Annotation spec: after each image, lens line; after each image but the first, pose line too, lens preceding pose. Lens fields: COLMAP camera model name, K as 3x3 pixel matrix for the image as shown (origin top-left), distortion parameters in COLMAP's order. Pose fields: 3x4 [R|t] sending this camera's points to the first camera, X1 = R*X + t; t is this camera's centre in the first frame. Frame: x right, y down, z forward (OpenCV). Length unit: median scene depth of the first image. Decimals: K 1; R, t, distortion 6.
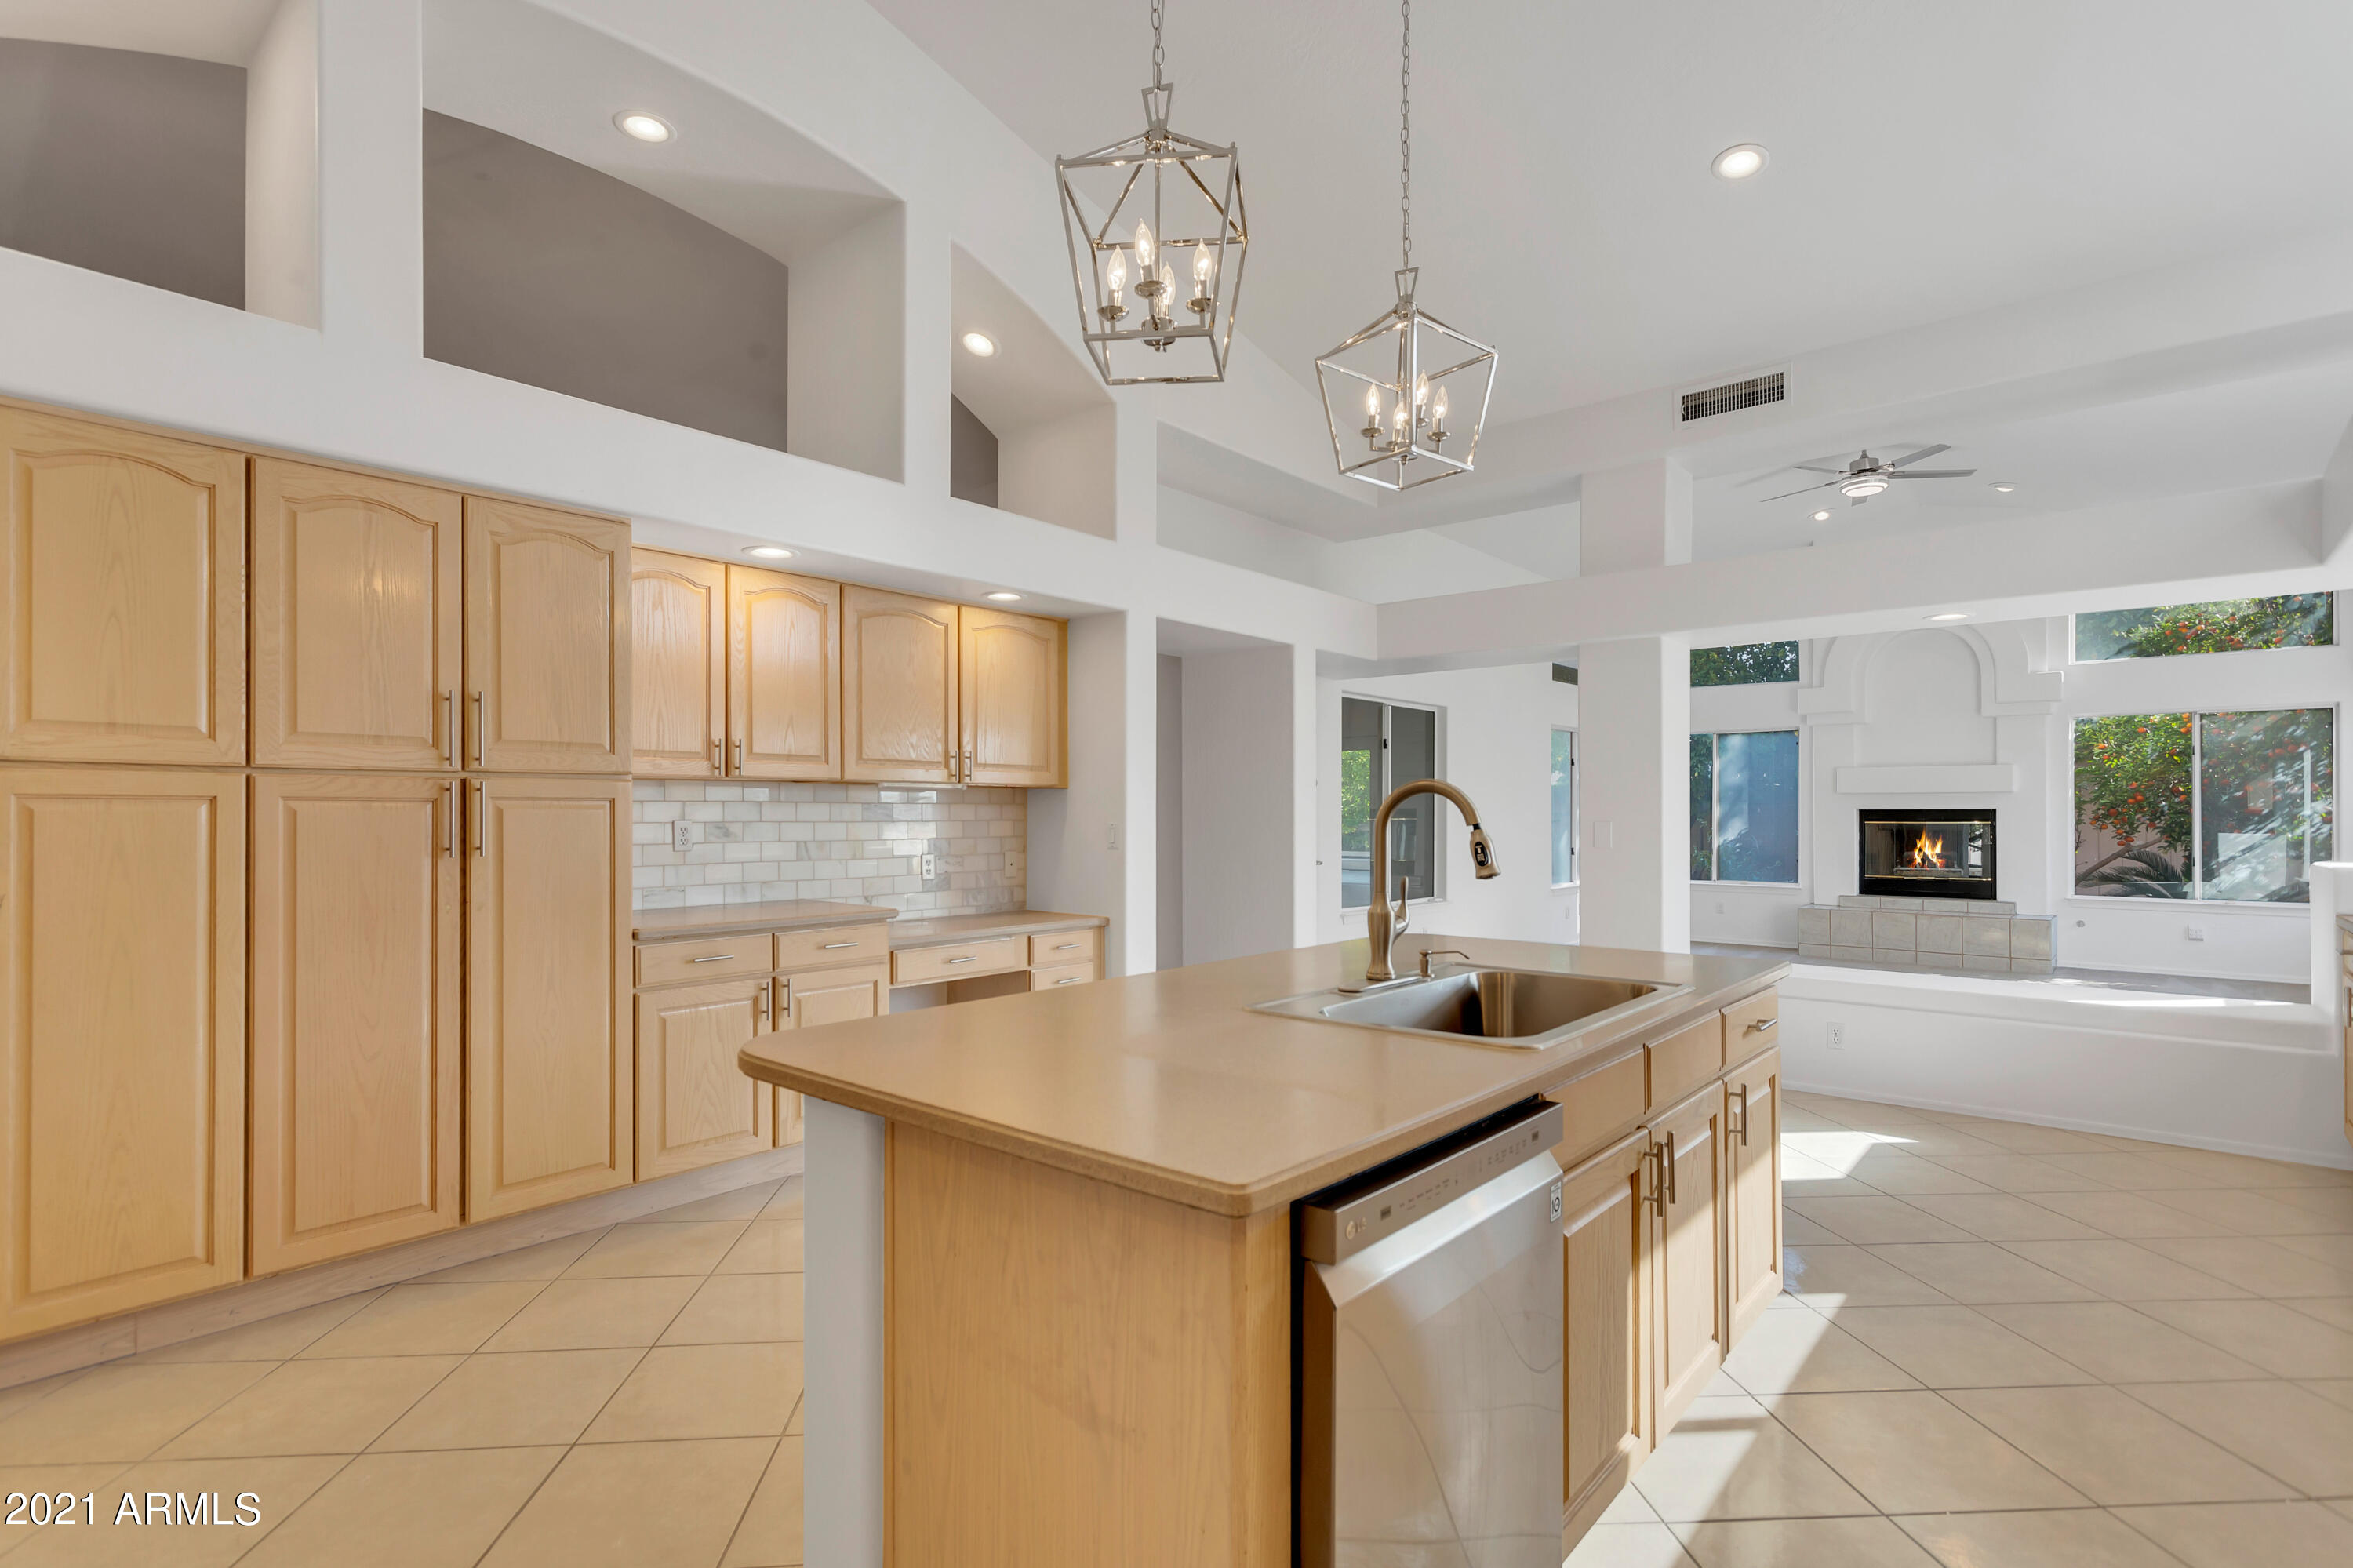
lens RADIAL K [[1132.4, 0, 1180.4], [0, 1132.4, 795.1], [0, 0, 1]] dist [0.024772, 0.000135]
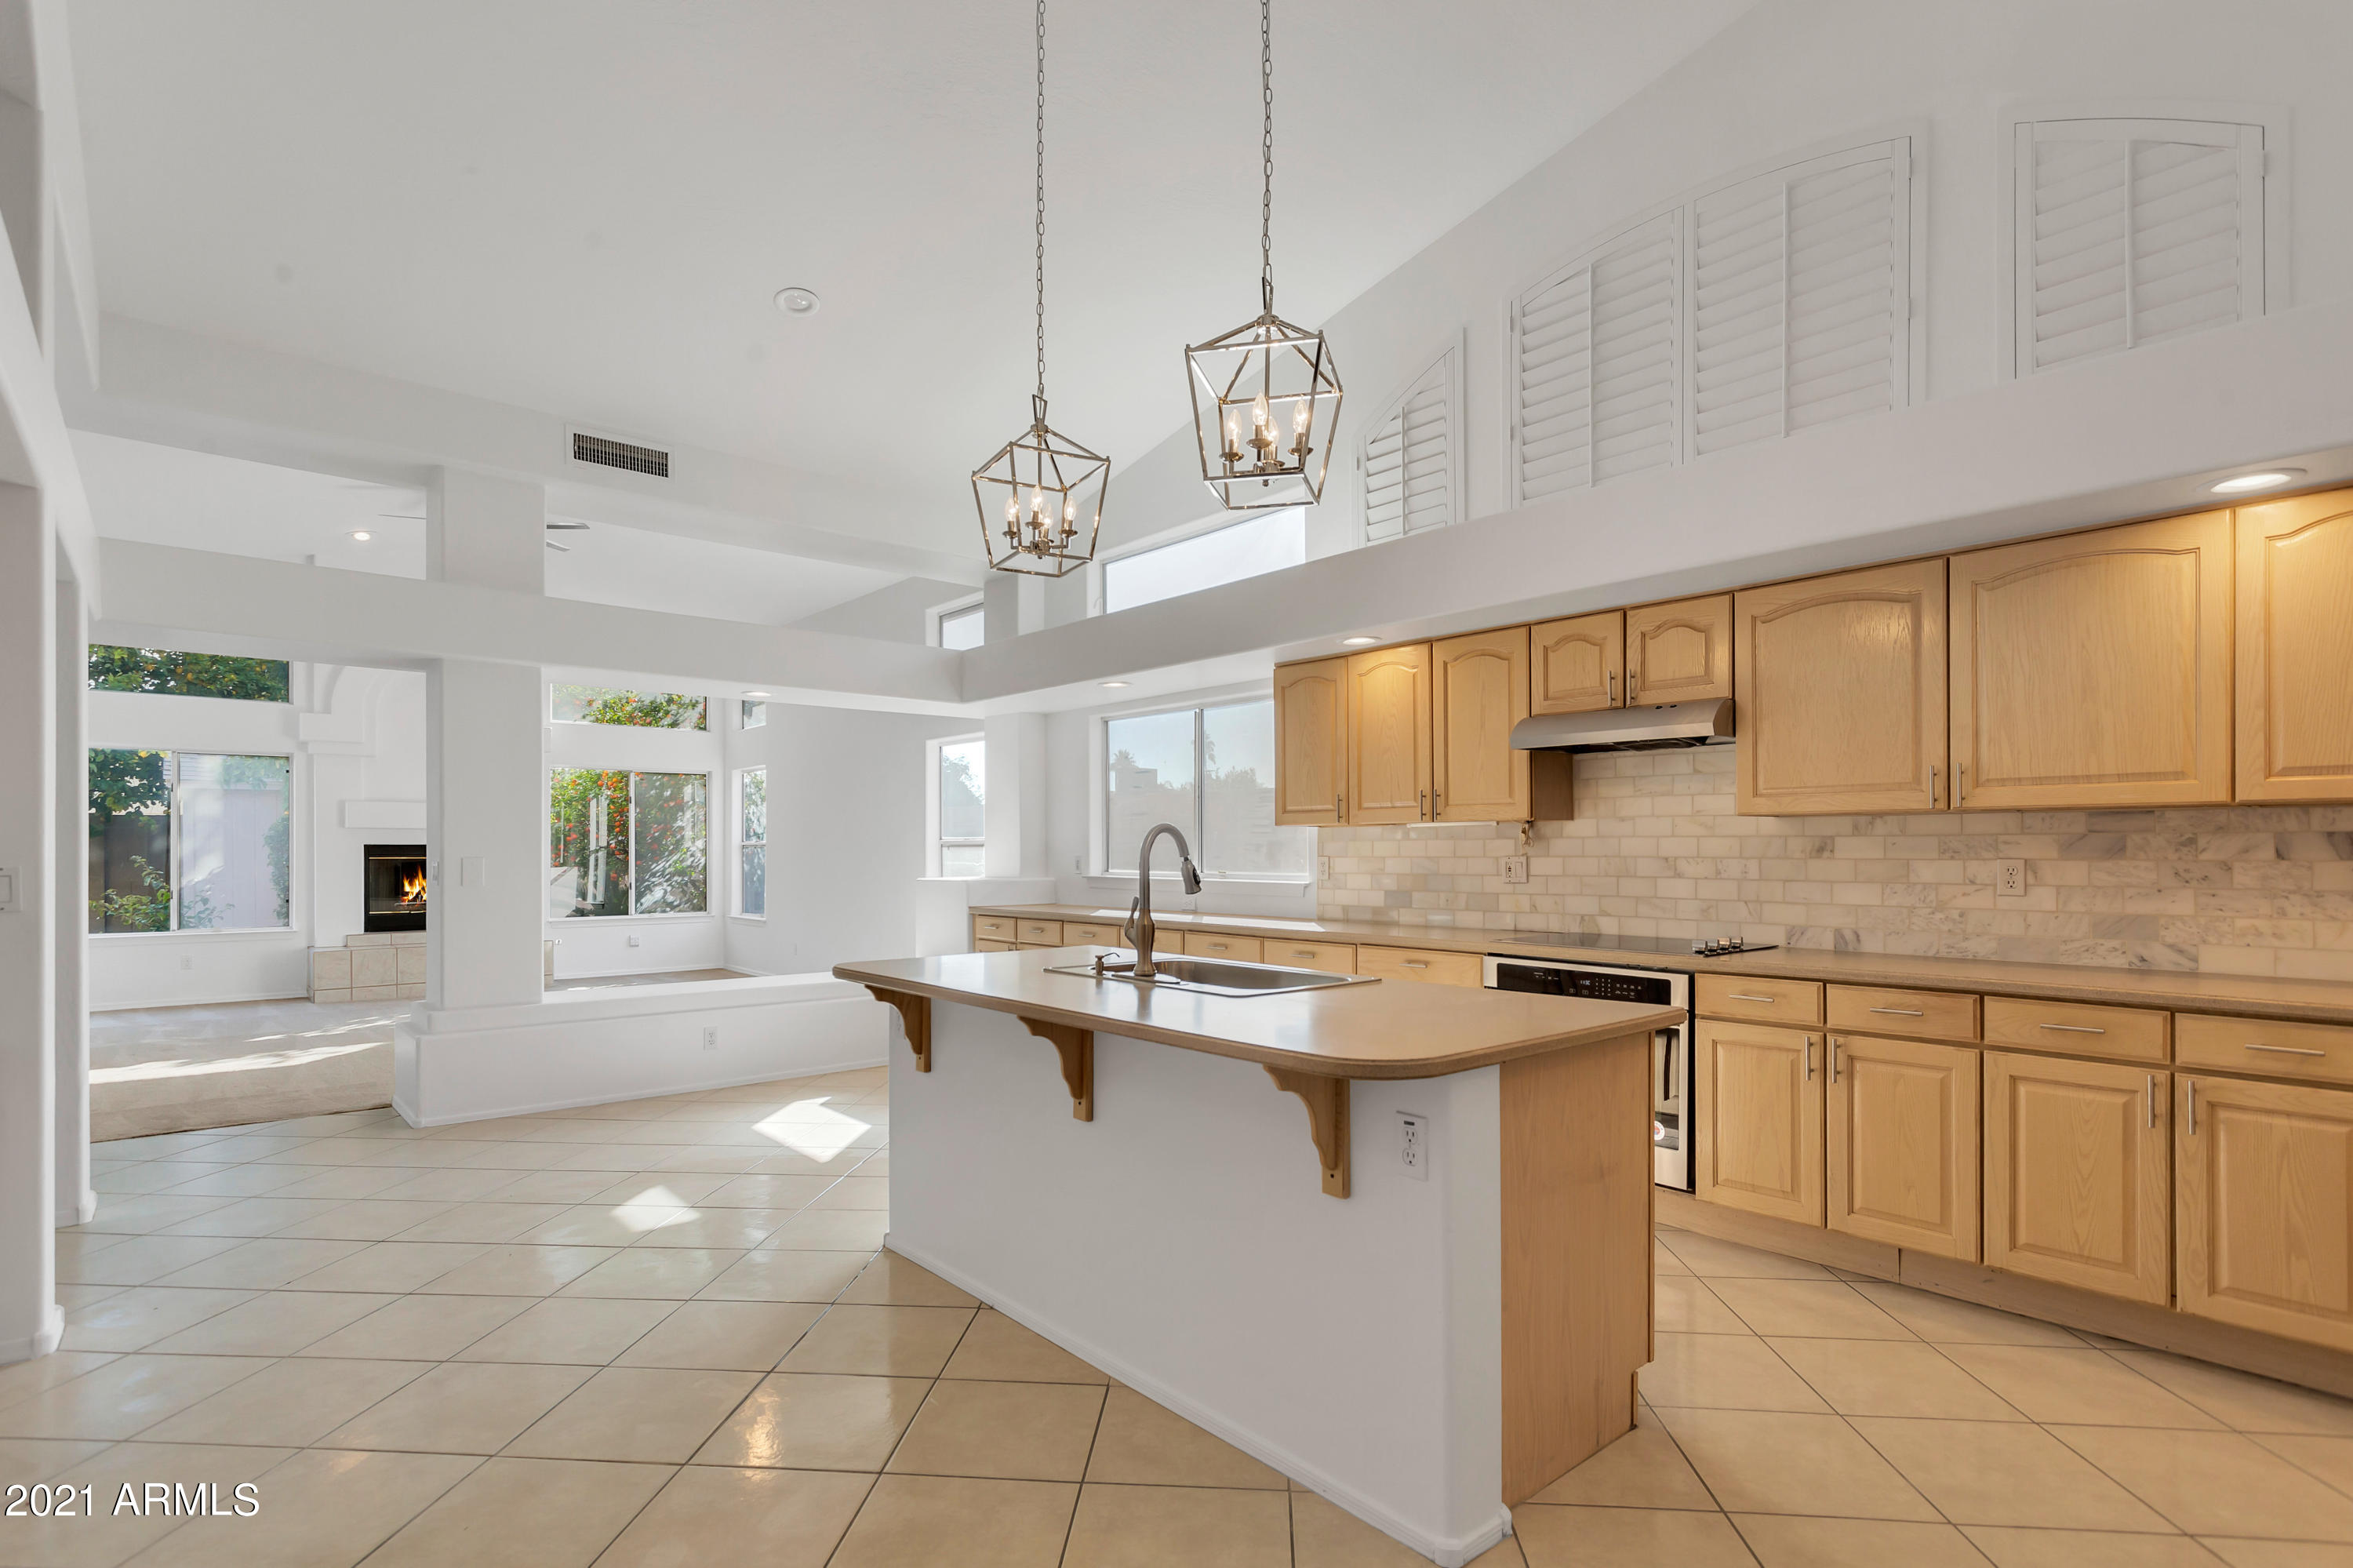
lens RADIAL K [[1155.2, 0, 1171.1], [0, 1155.2, 847.1], [0, 0, 1]] dist [0.007748, 0.000439]
pose [[0.151070, 0.000089, 0.988523, -0.286781], [-0.016097, 0.999868, 0.002369, 0.001356], [-0.988392, -0.016270, 0.151051, 0.191343]]
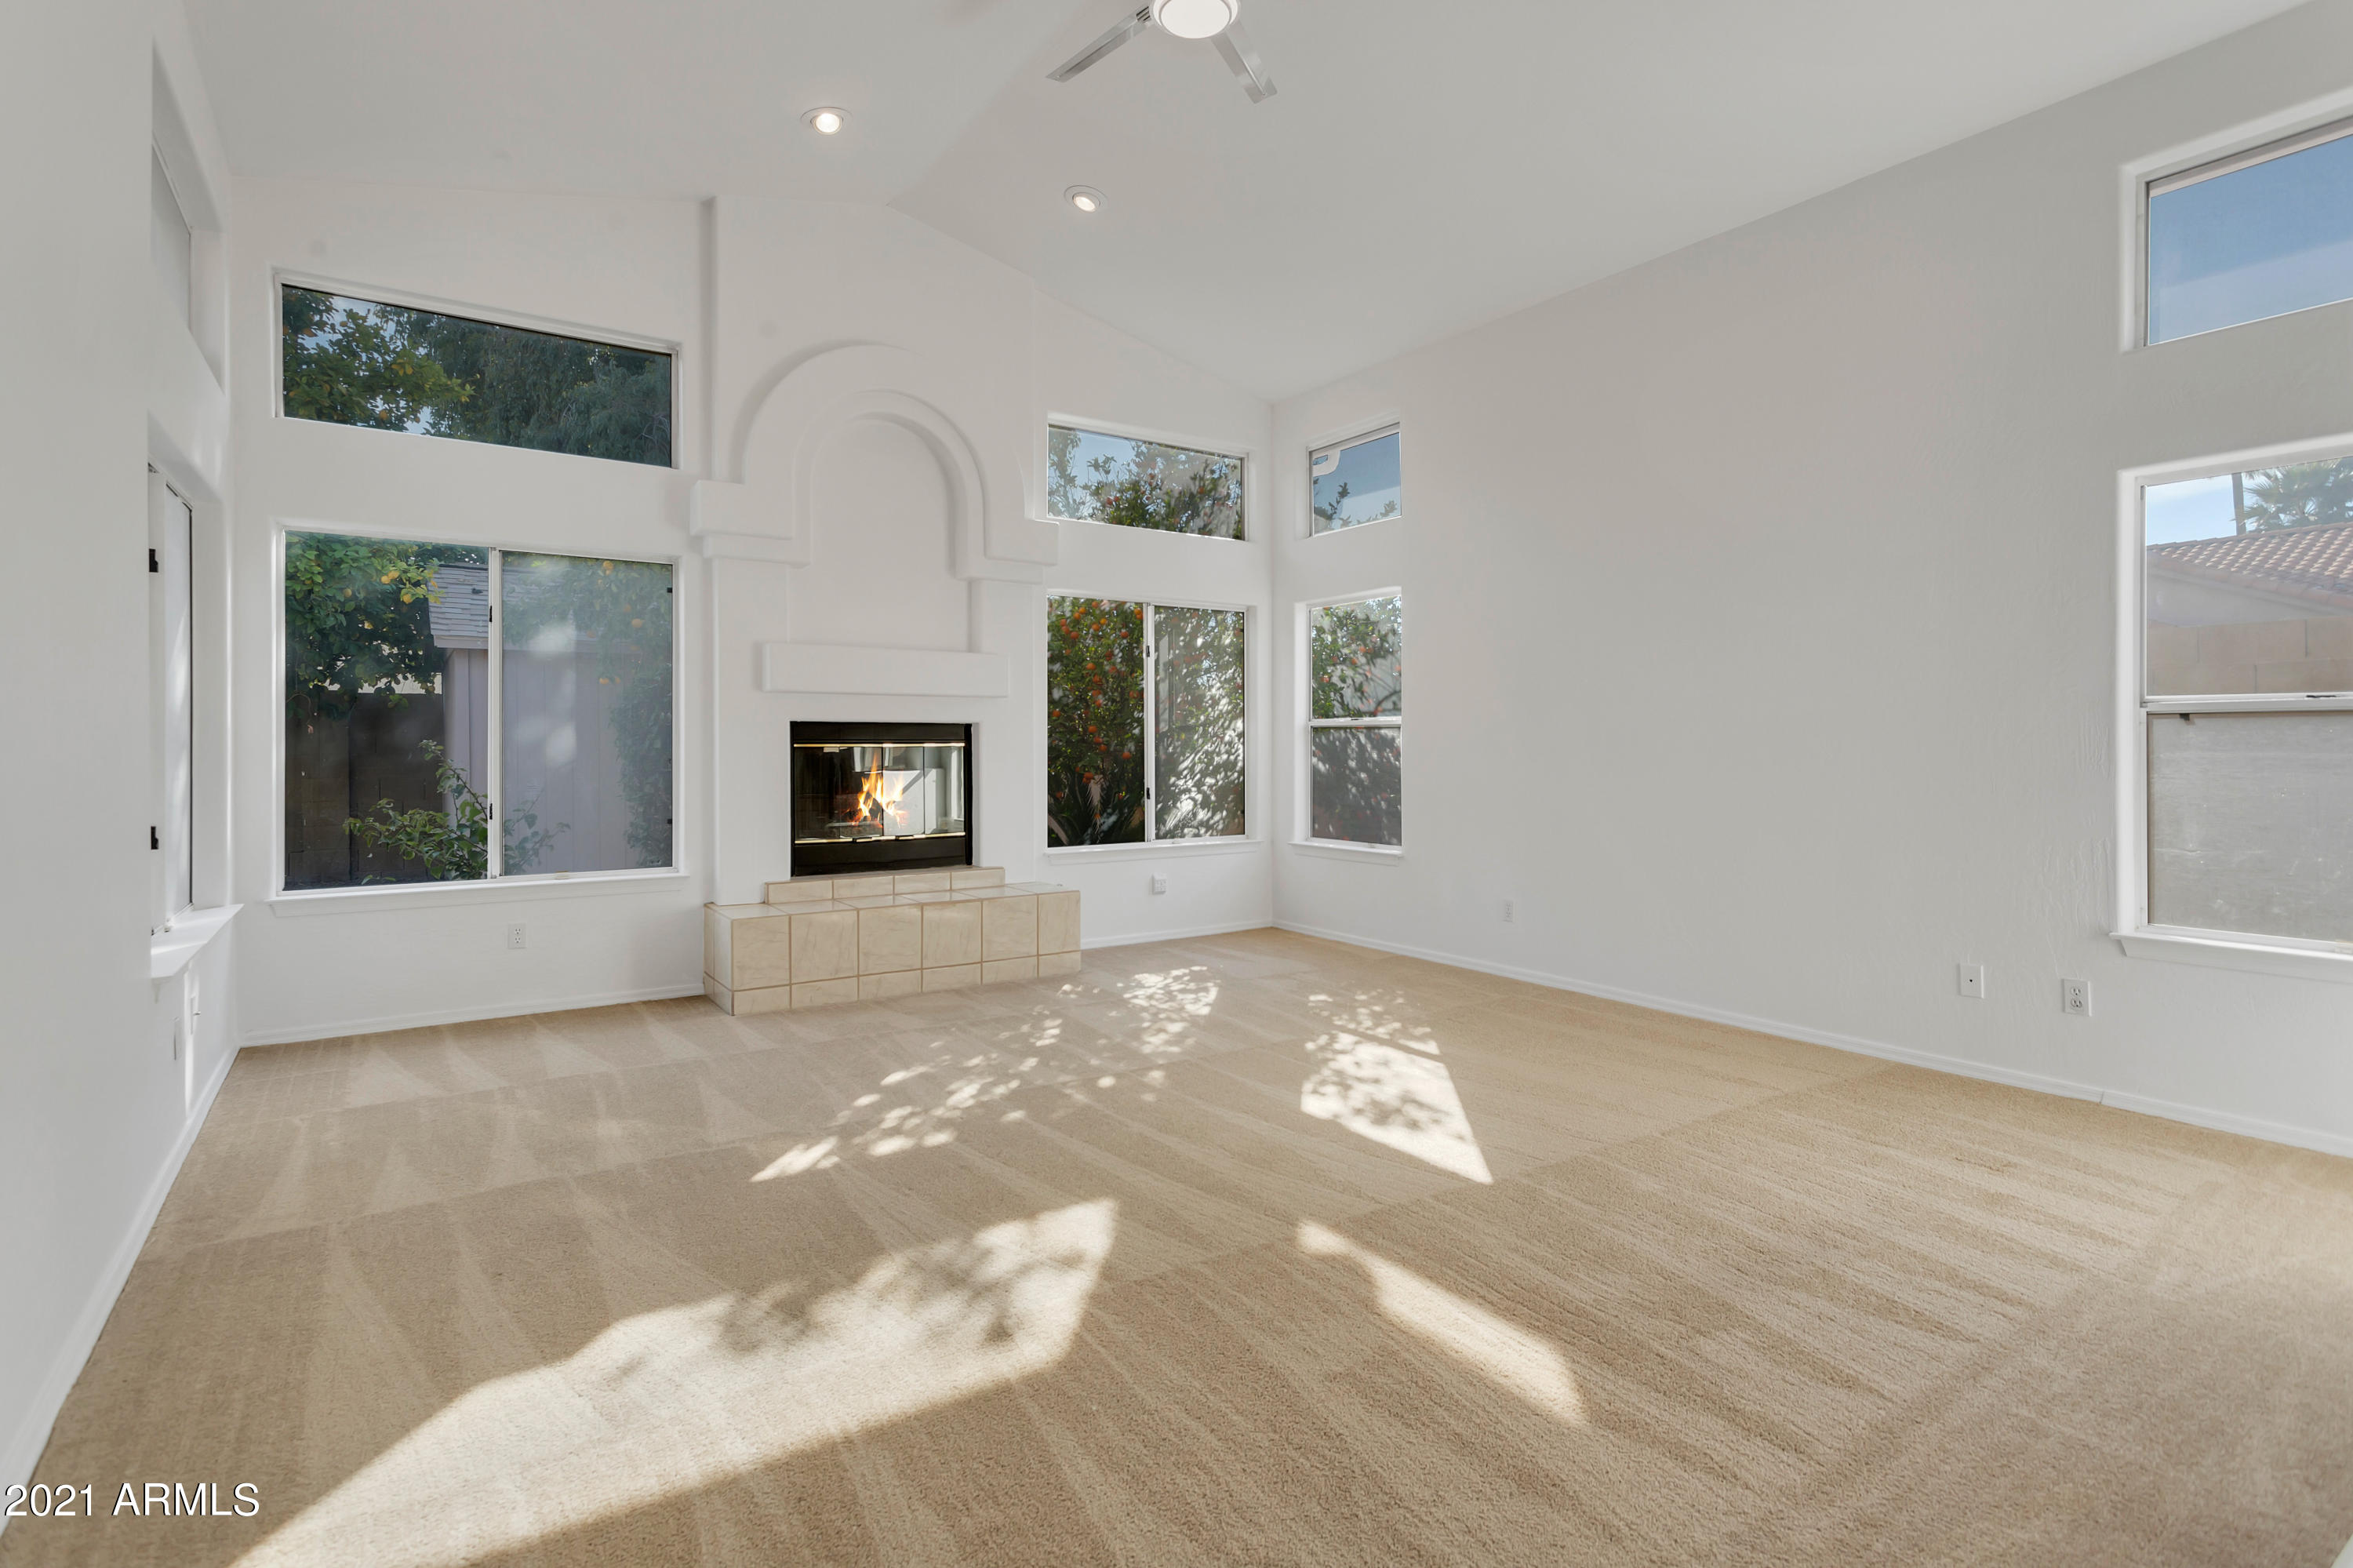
lens RADIAL K [[1164.0, 0, 1181.9], [0, 1164.0, 747.4], [0, 0, 1]] dist [-0.000795, -0.000099]
pose [[0.250868, -0.005224, 0.968007, 0.110634], [-0.018330, 0.999781, 0.010146, 0.016706], [-0.967848, -0.020289, 0.250717, 0.721556]]
